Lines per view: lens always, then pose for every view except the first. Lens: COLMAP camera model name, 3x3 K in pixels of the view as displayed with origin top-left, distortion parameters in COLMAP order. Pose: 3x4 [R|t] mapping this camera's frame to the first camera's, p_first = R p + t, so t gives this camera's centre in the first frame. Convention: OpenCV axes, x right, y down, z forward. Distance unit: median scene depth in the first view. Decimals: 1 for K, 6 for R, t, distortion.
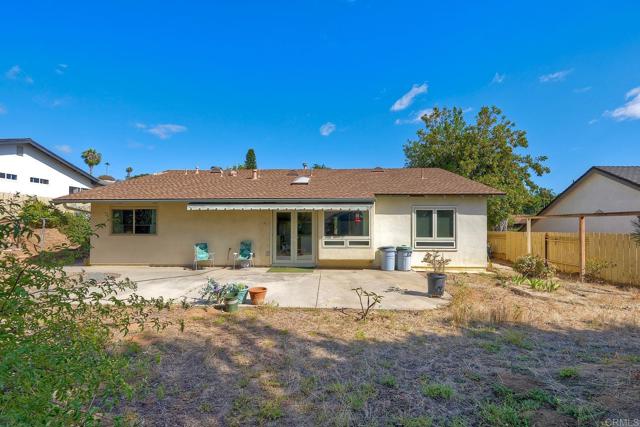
lens RADIAL K [[285.8, 0, 320.0], [0, 285.8, 213.5], [0, 0, 1]] dist [-0.001713, -0.000135]
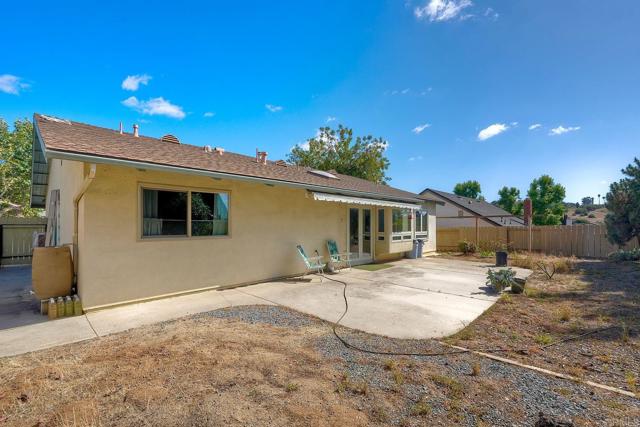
lens RADIAL K [[285.8, 0, 320.0], [0, 285.8, 213.5], [0, 0, 1]] dist [-0.001713, -0.000135]
pose [[0.652223, 0.027321, 0.757535, -0.923895], [-0.030130, 0.999495, -0.010106, 0.026610], [-0.757428, -0.016233, 0.652717, 0.469496]]
